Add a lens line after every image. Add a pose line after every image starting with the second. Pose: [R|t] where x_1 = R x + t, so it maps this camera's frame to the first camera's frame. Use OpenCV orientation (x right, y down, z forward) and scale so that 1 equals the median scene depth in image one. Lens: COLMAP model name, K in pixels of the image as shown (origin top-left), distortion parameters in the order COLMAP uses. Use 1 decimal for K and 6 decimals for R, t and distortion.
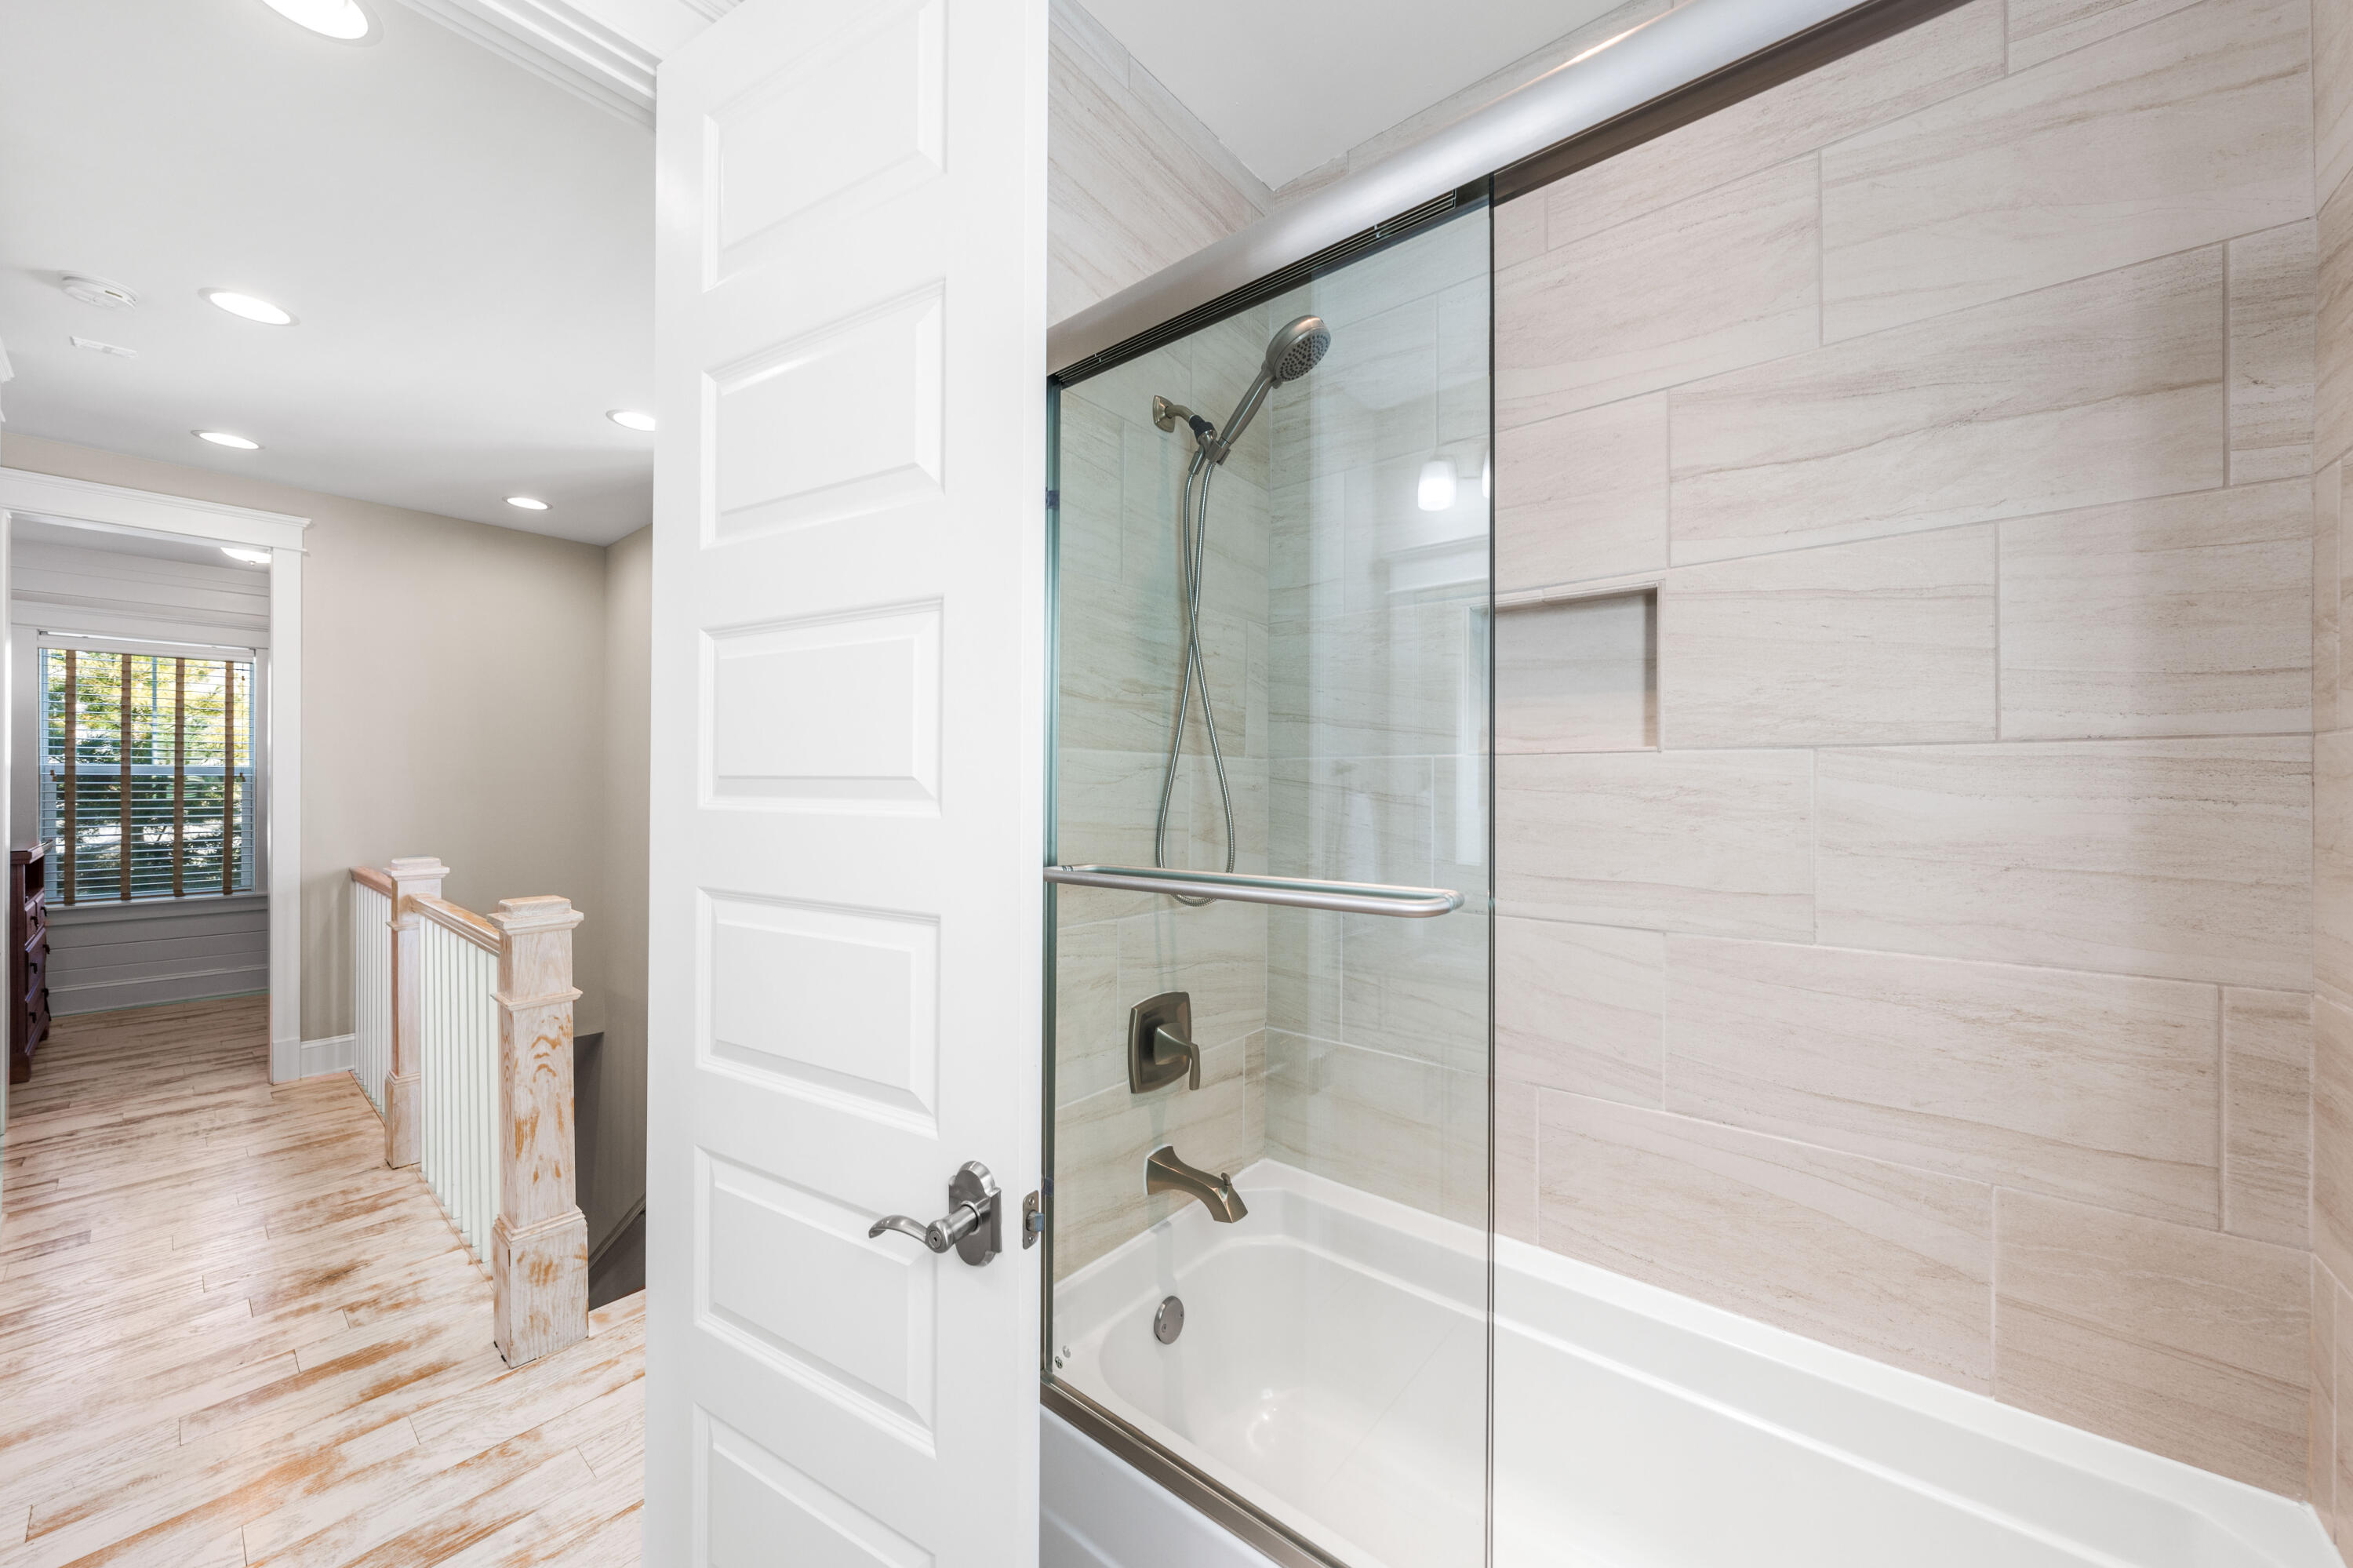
lens RADIAL K [[855.9, 0, 1194.0], [0, 855.9, 784.4], [0, 0, 1]] dist [0.005901, 0.000517]
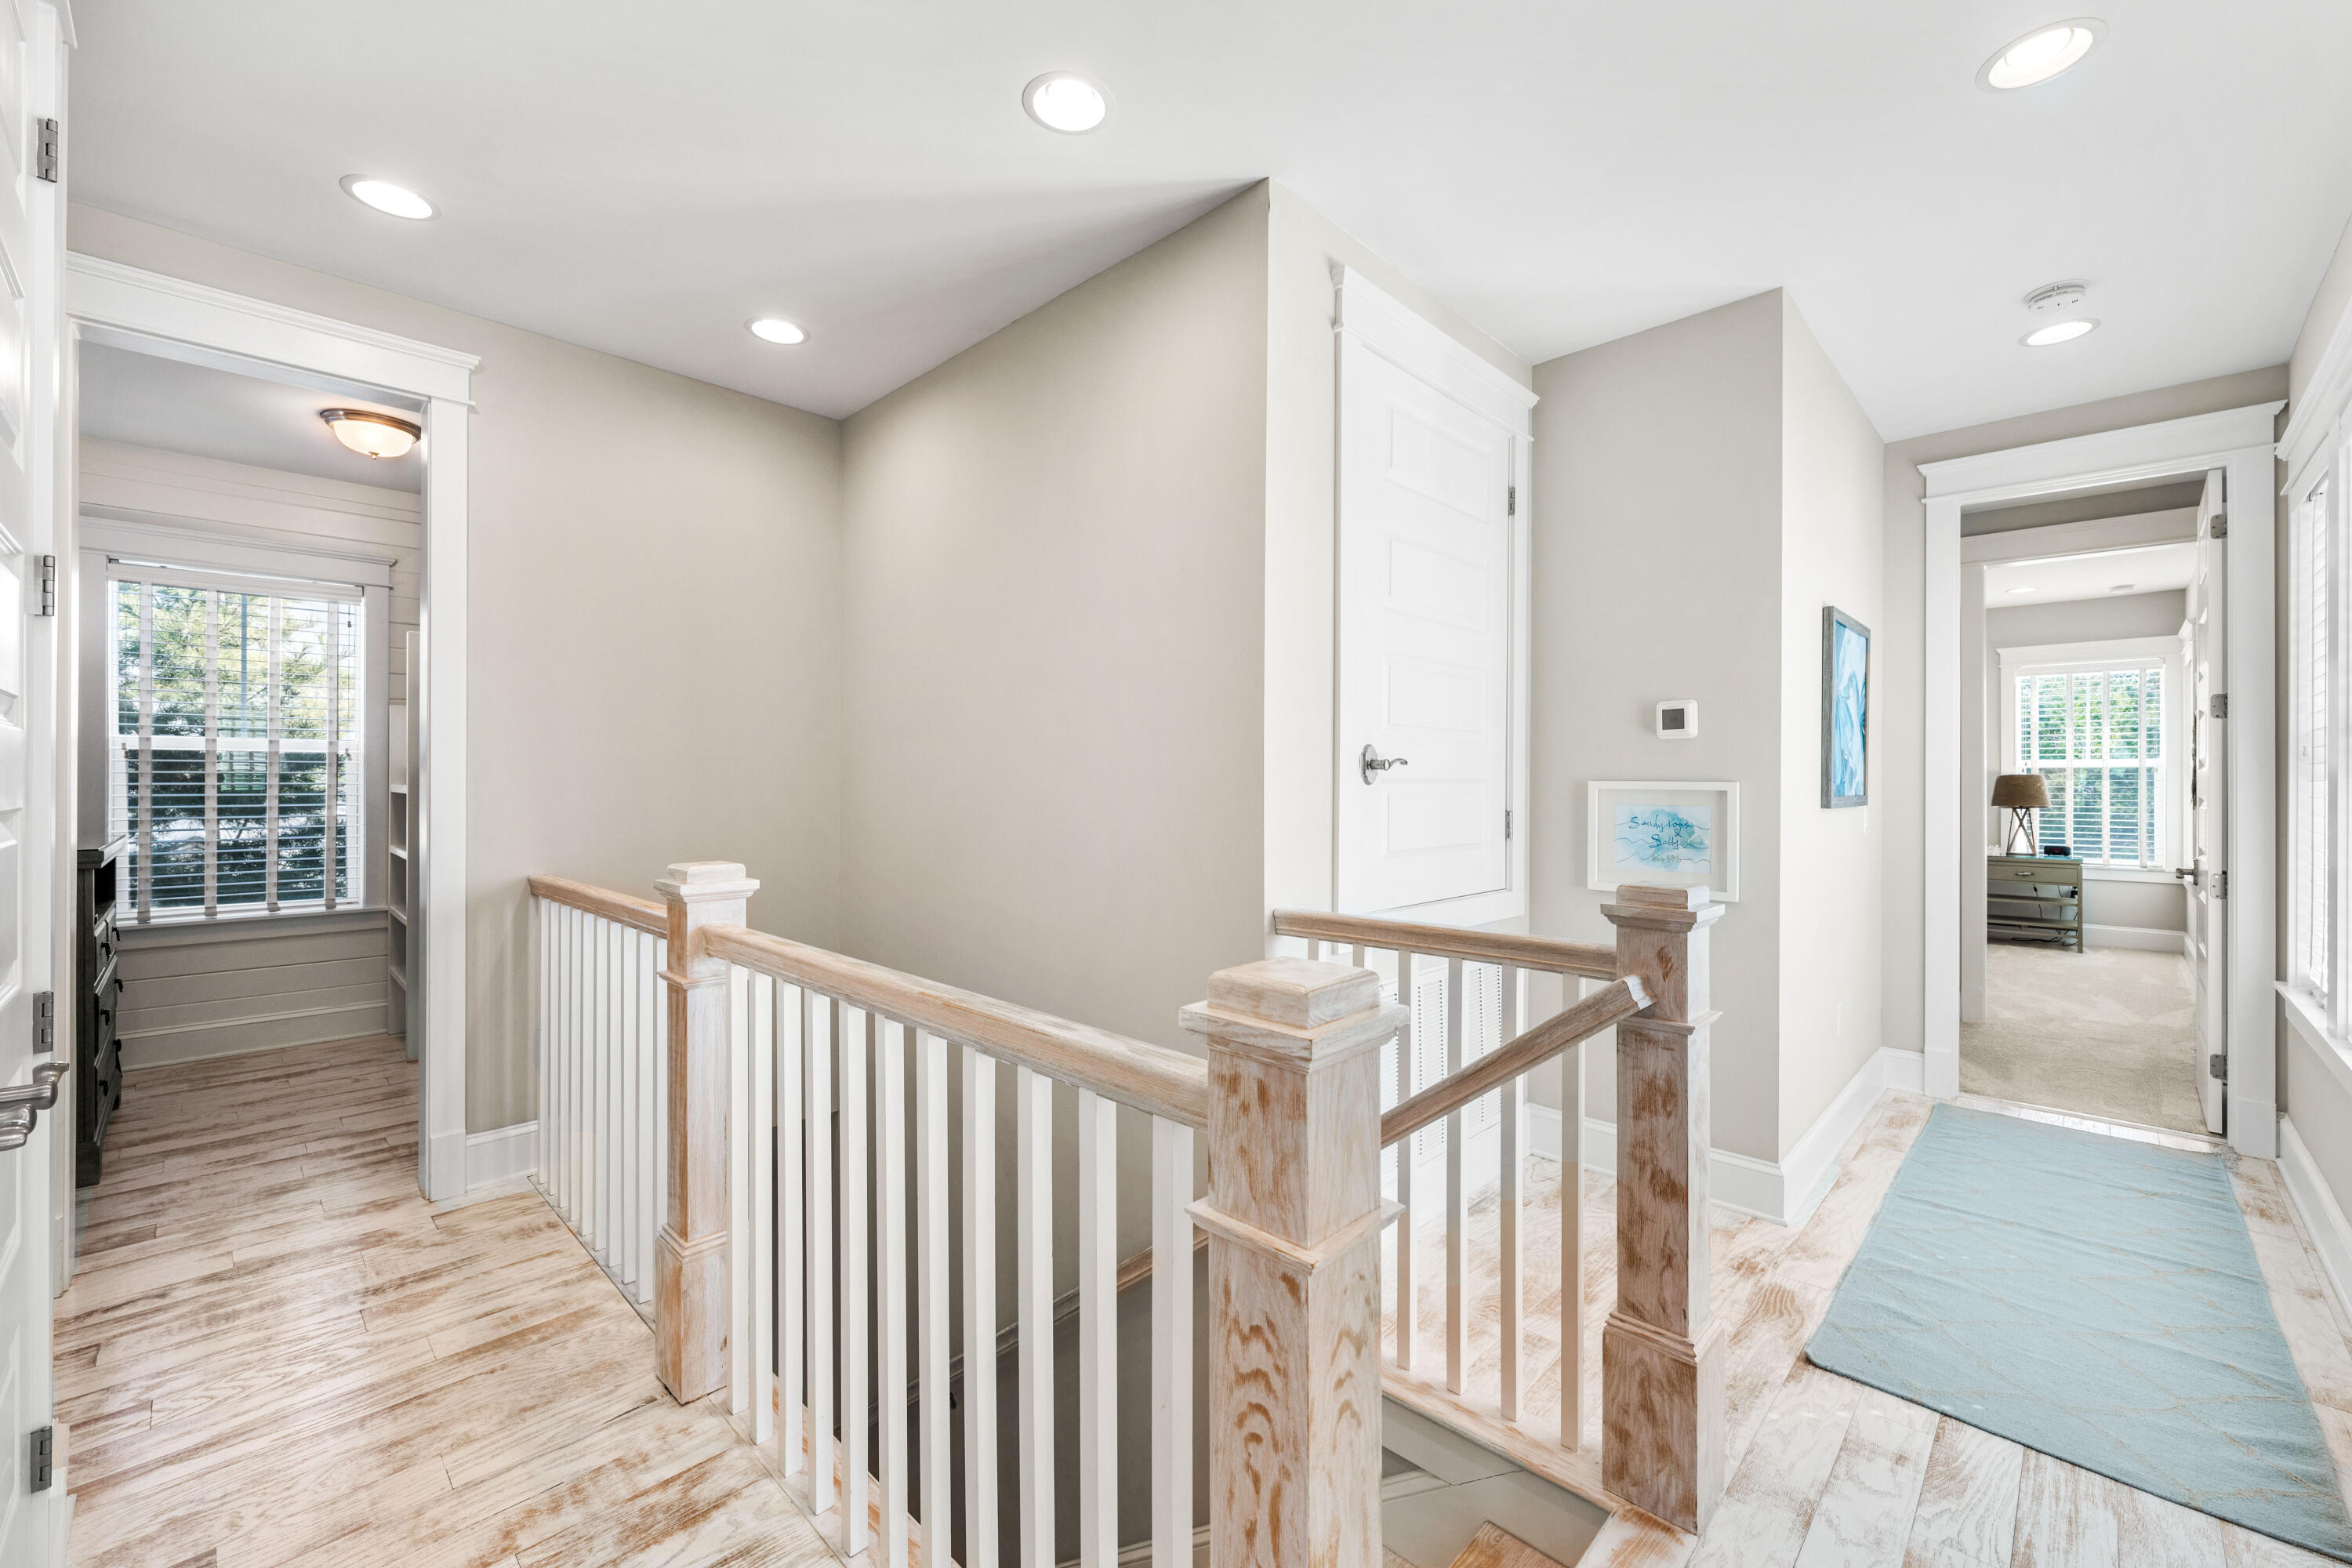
lens RADIAL K [[933.8, 0, 1187.4], [0, 933.8, 777.6], [0, 0, 1]] dist [0.002533, -0.001293]
pose [[0.997954, -0.002706, -0.063886, -0.427440], [0.002327, 0.999979, -0.005997, 0.025878], [0.063901, 0.005836, 0.997939, 0.308377]]
